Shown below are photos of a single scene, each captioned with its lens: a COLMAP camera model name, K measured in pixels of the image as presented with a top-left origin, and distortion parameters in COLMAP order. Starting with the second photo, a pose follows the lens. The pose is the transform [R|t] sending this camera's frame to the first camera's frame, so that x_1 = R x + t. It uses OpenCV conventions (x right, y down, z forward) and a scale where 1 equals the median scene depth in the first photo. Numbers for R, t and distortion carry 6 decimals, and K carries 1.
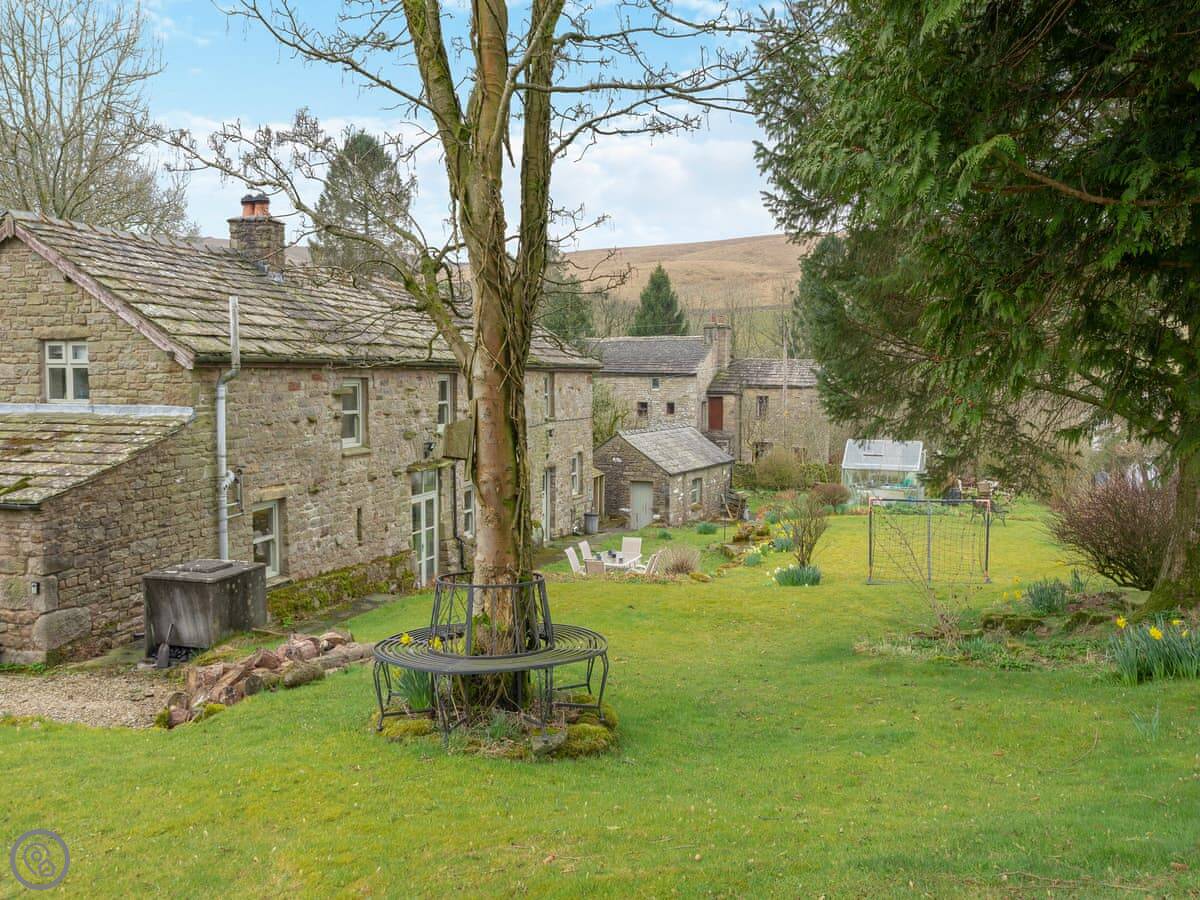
lens RADIAL K [[1043.8, 0, 597.0], [0, 1043.8, 449.2], [0, 0, 1]] dist [0.002657, 0.000666]
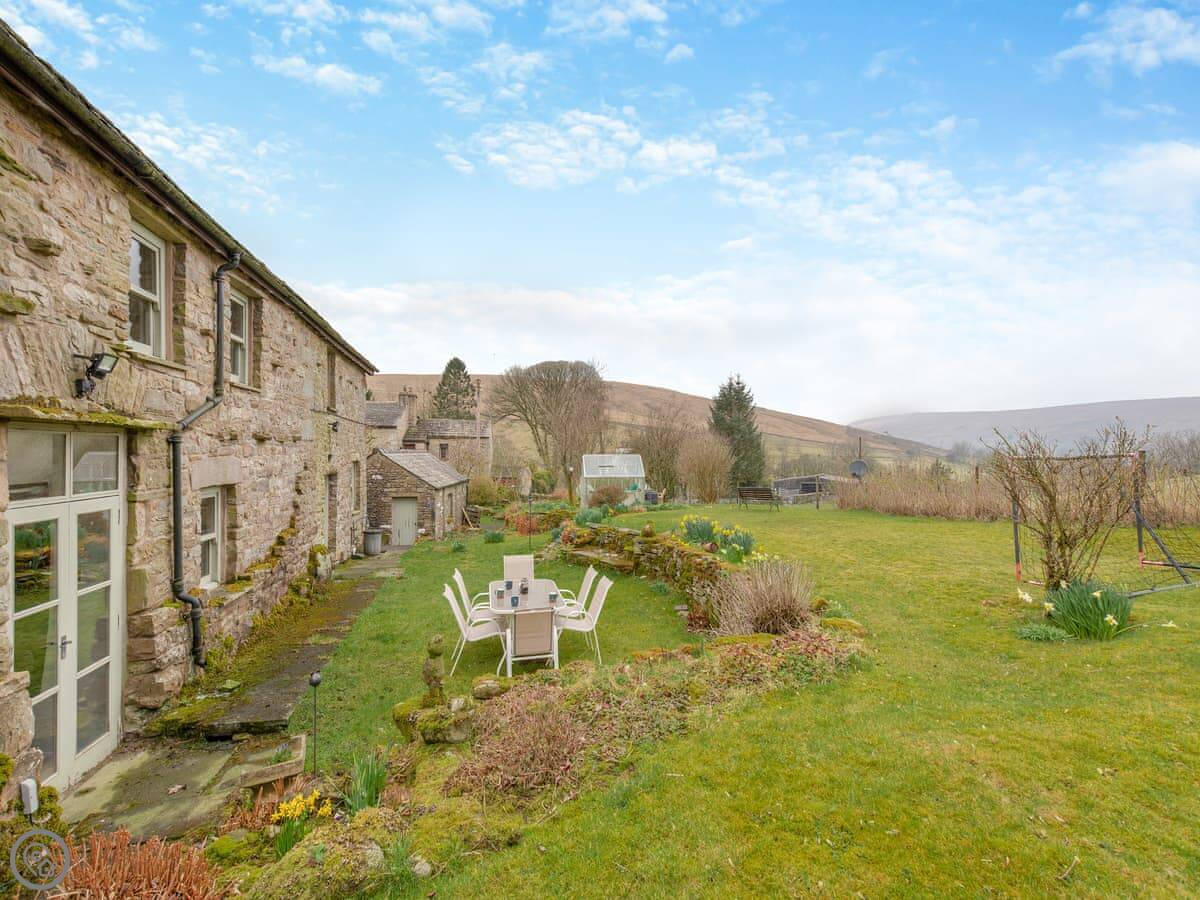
lens RADIAL K [[544.1, 0, 612.4], [0, 544.1, 451.5], [0, 0, 1]] dist [0.002851, -0.000468]
pose [[0.852785, -0.000791, 0.522262, -0.095426], [0.039153, 0.997282, -0.062420, 0.042370], [-0.520793, 0.073679, 0.850498, 0.676651]]
